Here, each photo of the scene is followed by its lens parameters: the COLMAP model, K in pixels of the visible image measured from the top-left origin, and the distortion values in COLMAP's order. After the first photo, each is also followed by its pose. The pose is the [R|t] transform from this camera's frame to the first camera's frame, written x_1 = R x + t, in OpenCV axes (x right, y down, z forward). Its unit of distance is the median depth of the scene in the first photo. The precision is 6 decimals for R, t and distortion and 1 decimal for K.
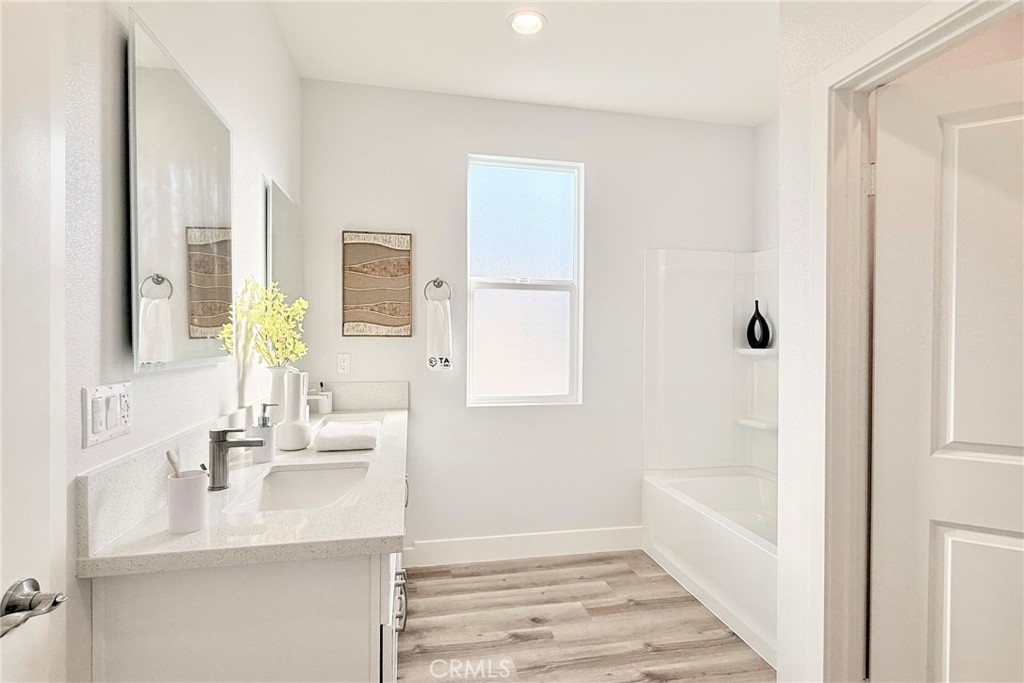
lens RADIAL K [[486.5, 0, 512.3], [0, 486.5, 345.7], [0, 0, 1]] dist [-0.003927, -0.001967]
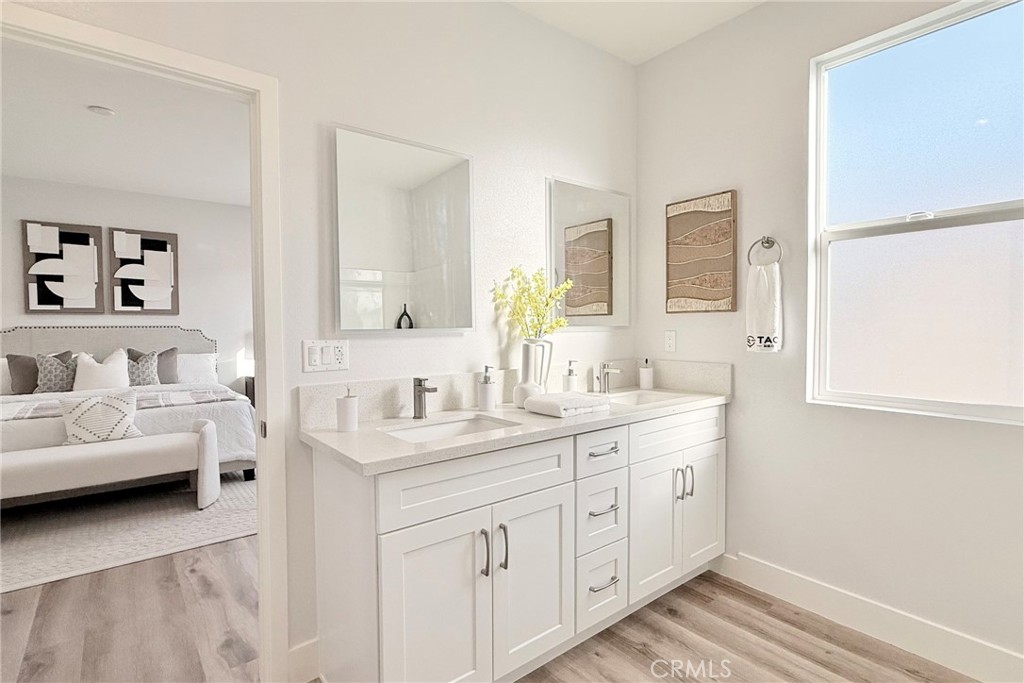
lens RADIAL K [[486.5, 0, 510.7], [0, 486.5, 342.3], [0, 0, 1]] dist [-0.003927, -0.001967]
pose [[0.463447, 0.023609, -0.885810, 0.372886], [-0.000409, 0.999651, 0.026429, 0.013627], [0.886124, -0.011886, 0.463295, 0.264849]]
